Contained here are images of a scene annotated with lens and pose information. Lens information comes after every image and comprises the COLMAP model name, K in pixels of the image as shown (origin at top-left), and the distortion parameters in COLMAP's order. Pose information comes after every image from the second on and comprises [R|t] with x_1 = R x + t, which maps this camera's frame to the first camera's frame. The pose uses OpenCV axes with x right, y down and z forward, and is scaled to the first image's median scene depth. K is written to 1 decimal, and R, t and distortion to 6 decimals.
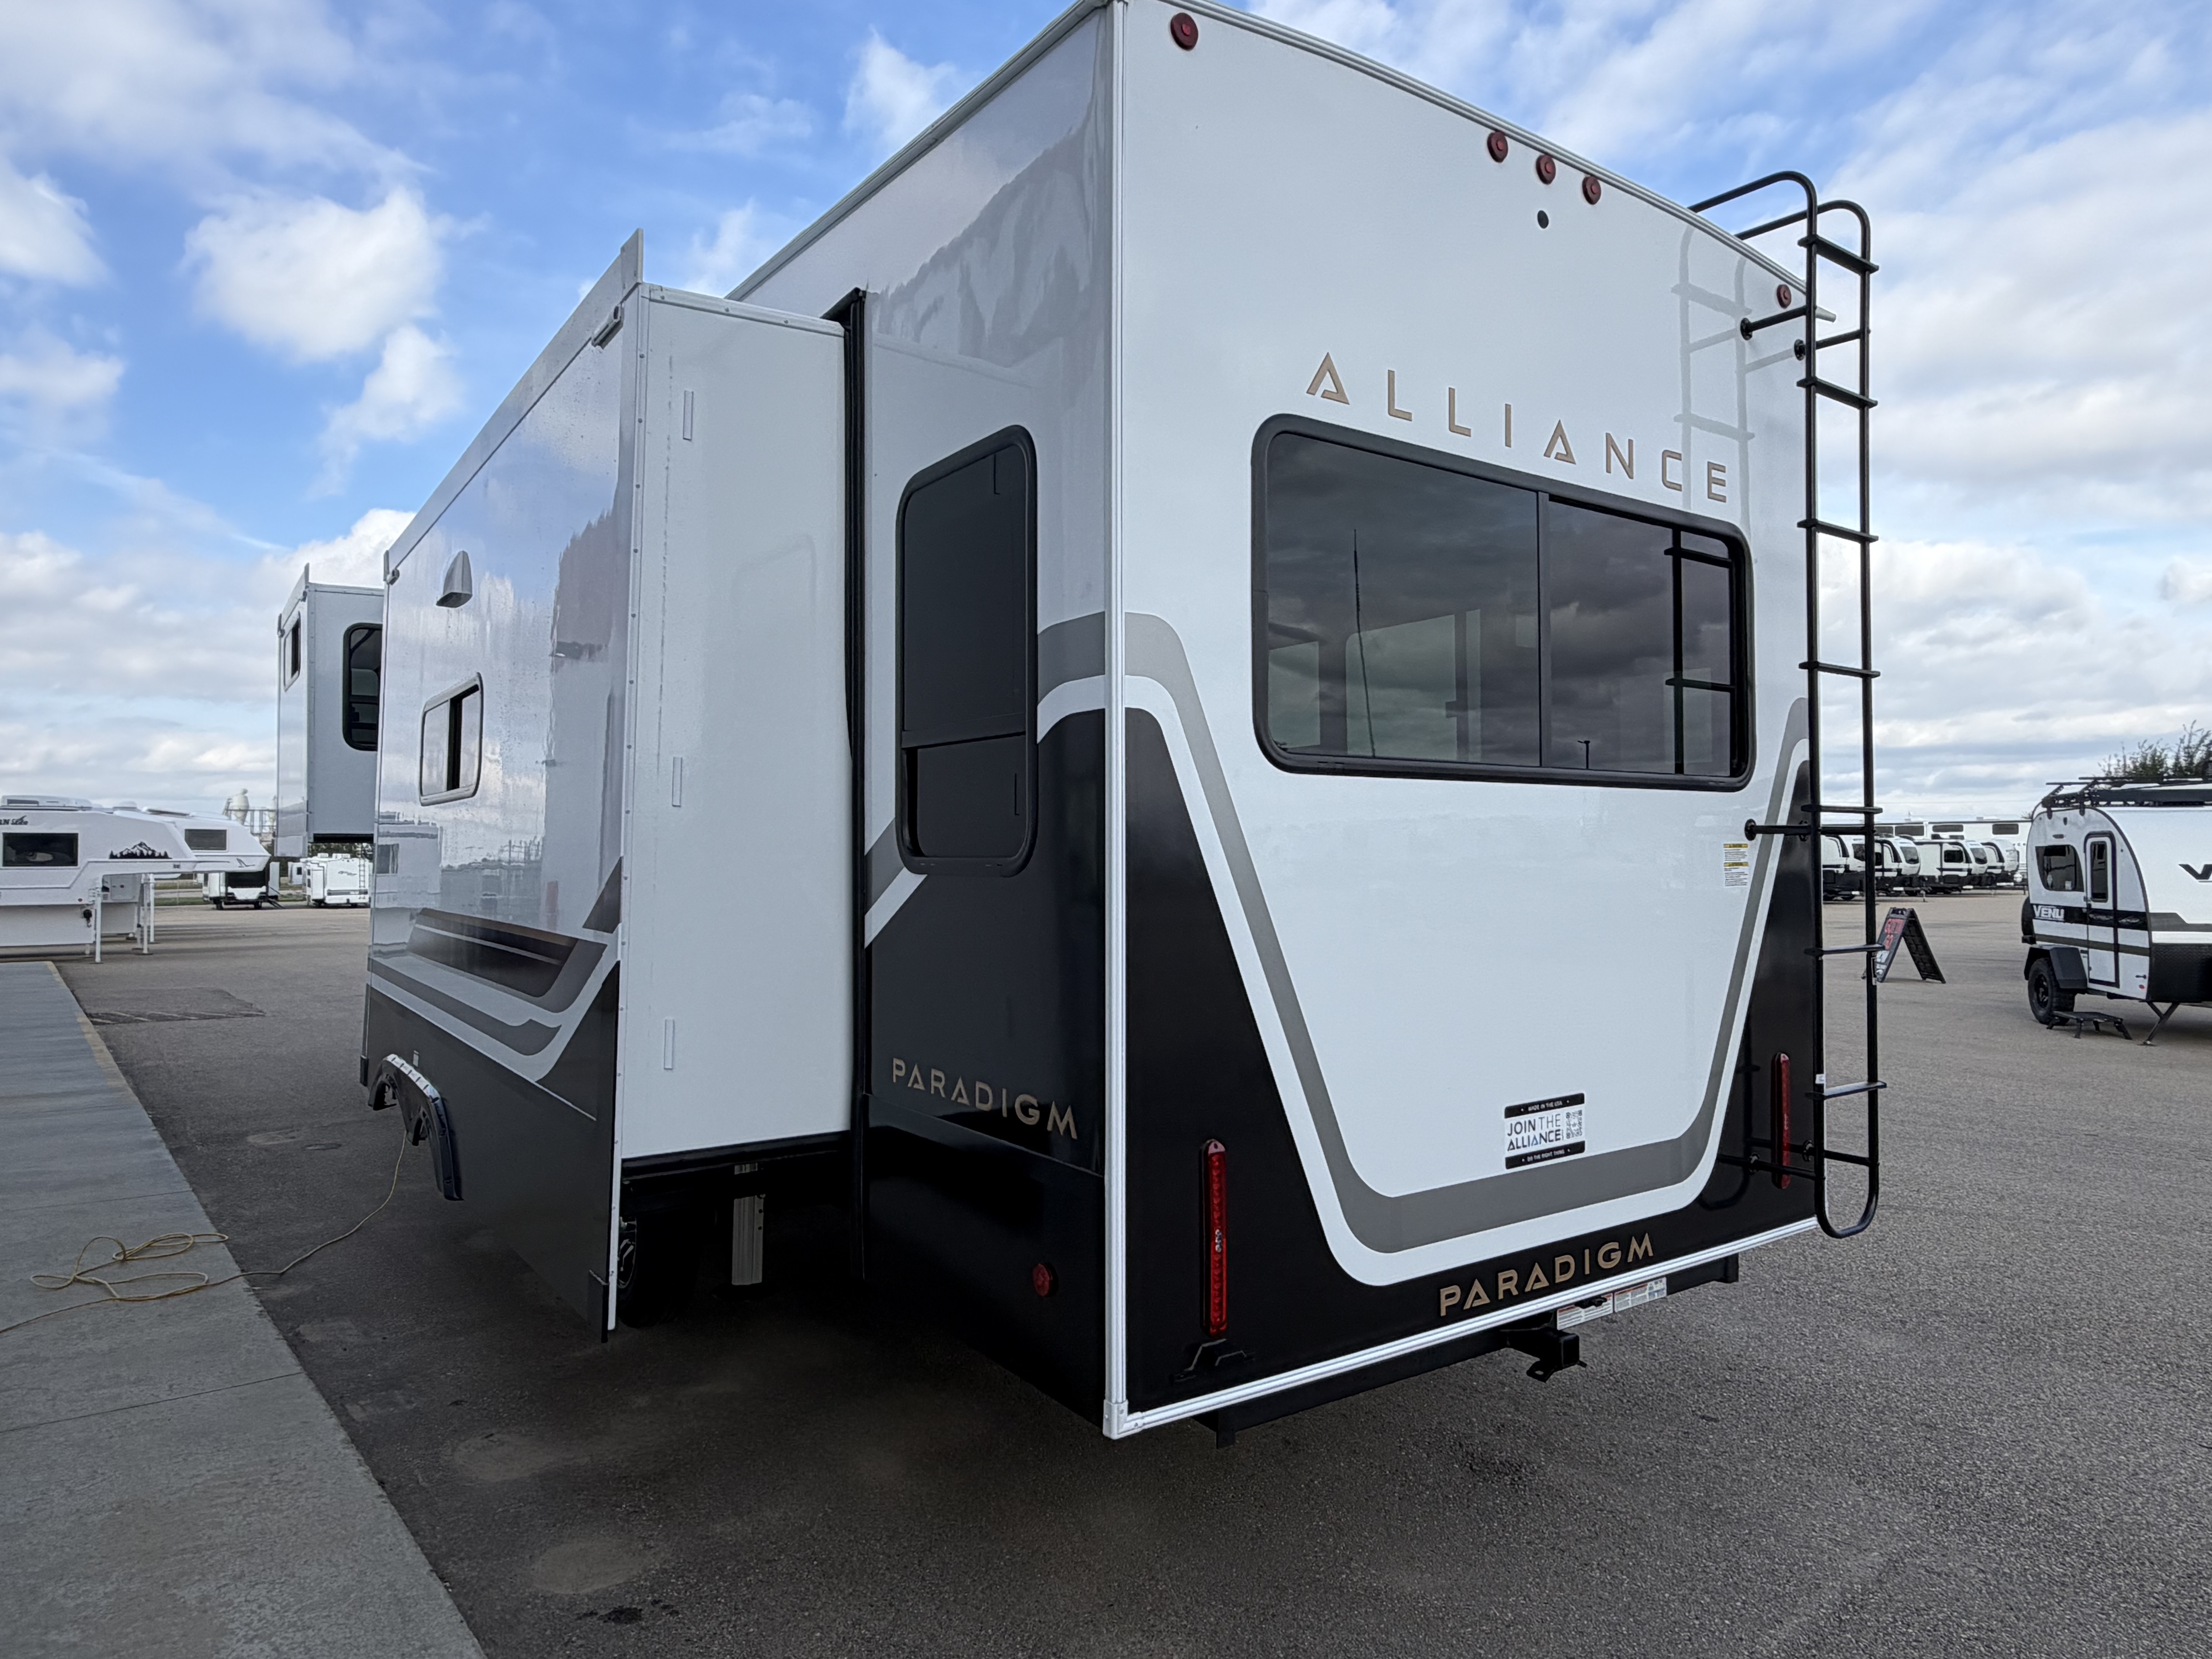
lens RADIAL K [[1376.9, 0, 1111.1], [0, 1376.9, 821.9], [0, 0, 1]] dist [-0.003354, 0.000219]
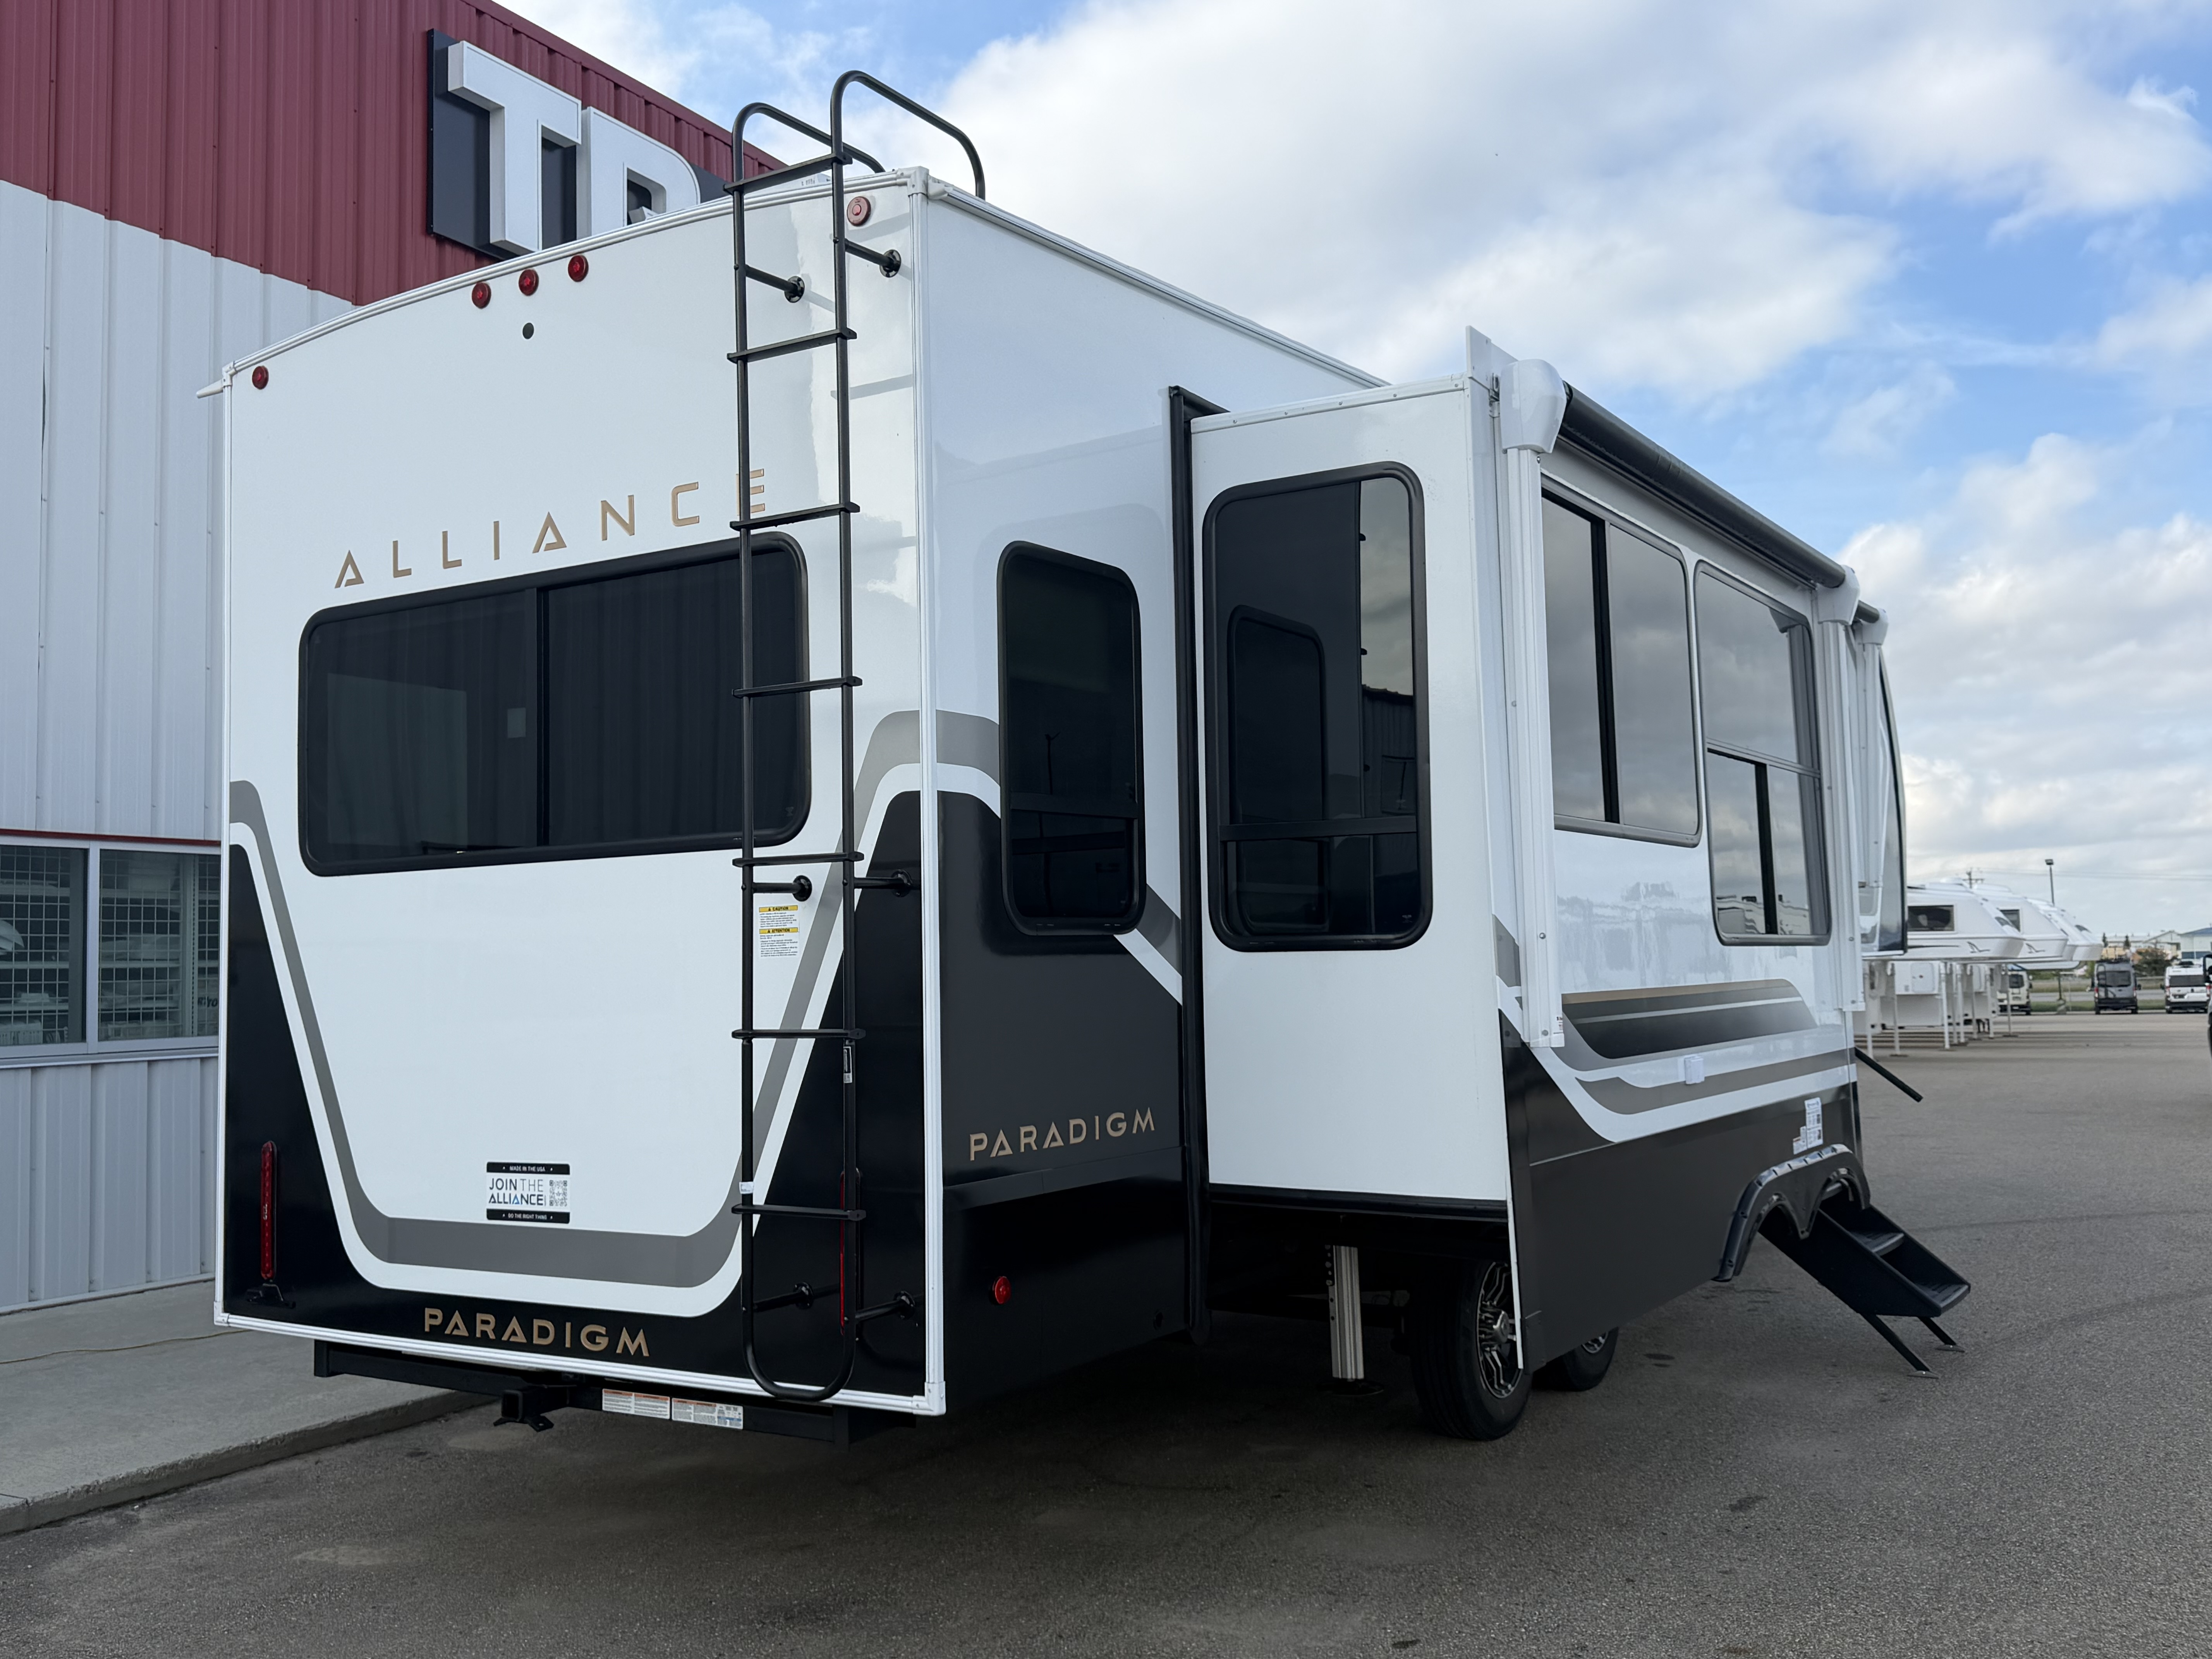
lens RADIAL K [[1982.4, 0, 1109.6], [0, 1982.4, 819.5], [0, 0, 1]] dist [0.069836, -0.017179]
pose [[0.375197, -0.074381, -0.923956, 1.930666], [0.042494, 0.997108, -0.063014, 0.055594], [0.925971, -0.015620, 0.377273, 0.847354]]
